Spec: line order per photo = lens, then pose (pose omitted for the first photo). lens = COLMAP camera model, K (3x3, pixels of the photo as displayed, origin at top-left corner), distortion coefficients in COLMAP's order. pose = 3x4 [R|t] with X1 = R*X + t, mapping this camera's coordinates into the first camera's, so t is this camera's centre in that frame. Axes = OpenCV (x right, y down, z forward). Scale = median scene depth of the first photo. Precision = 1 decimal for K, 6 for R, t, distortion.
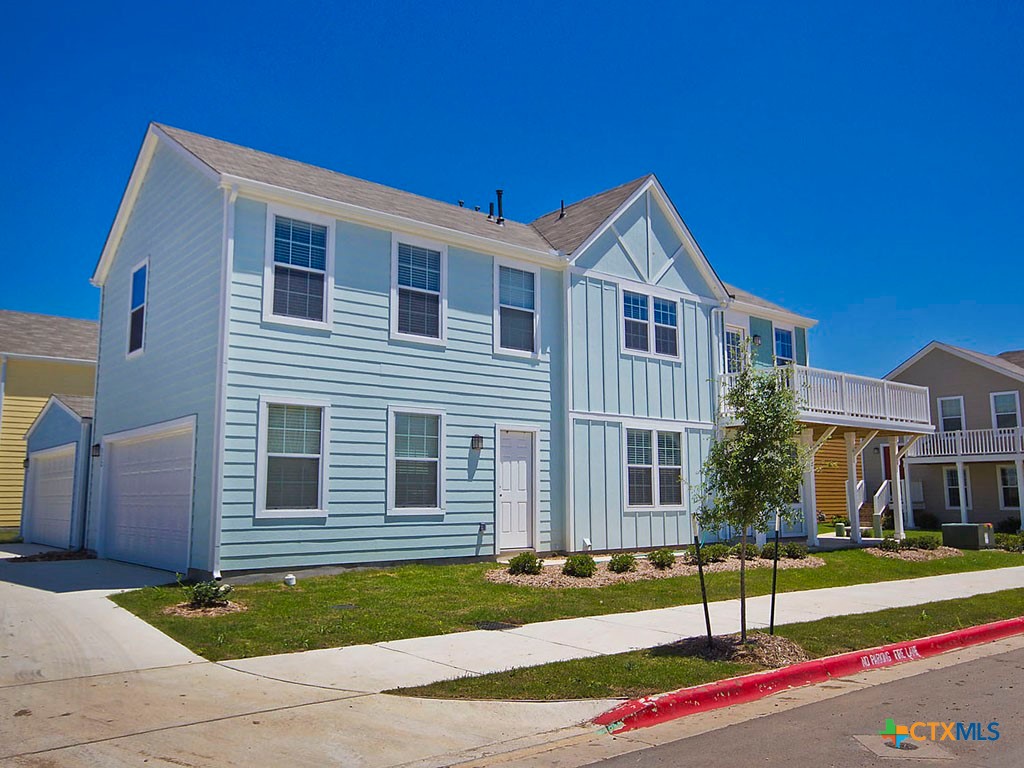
lens RADIAL K [[826.6, 0, 500.3], [0, 826.6, 386.2], [0, 0, 1]] dist [0.014261, 0.015824]
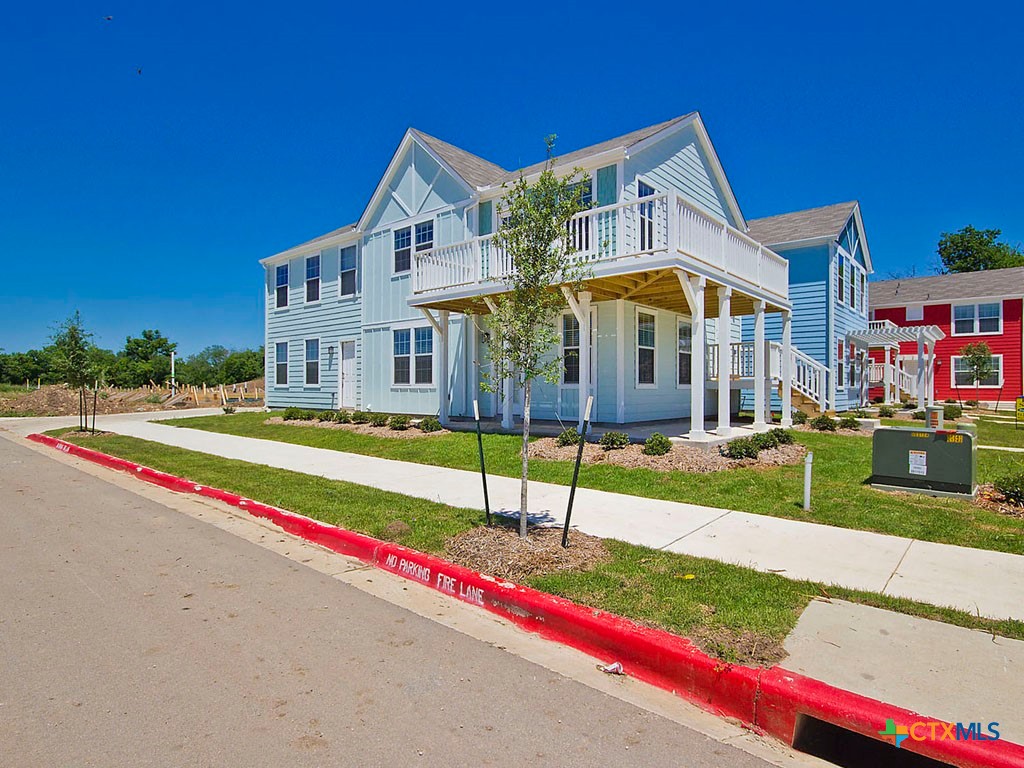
lens RADIAL K [[551.3, 0, 508.3], [0, 551.3, 382.0], [0, 0, 1]] dist [0.000844, 0.001140]
pose [[0.176489, -0.006419, -0.984282, 1.187469], [0.126108, 0.991885, 0.016144, 0.157859], [0.976191, -0.126975, 0.175867, 1.075708]]
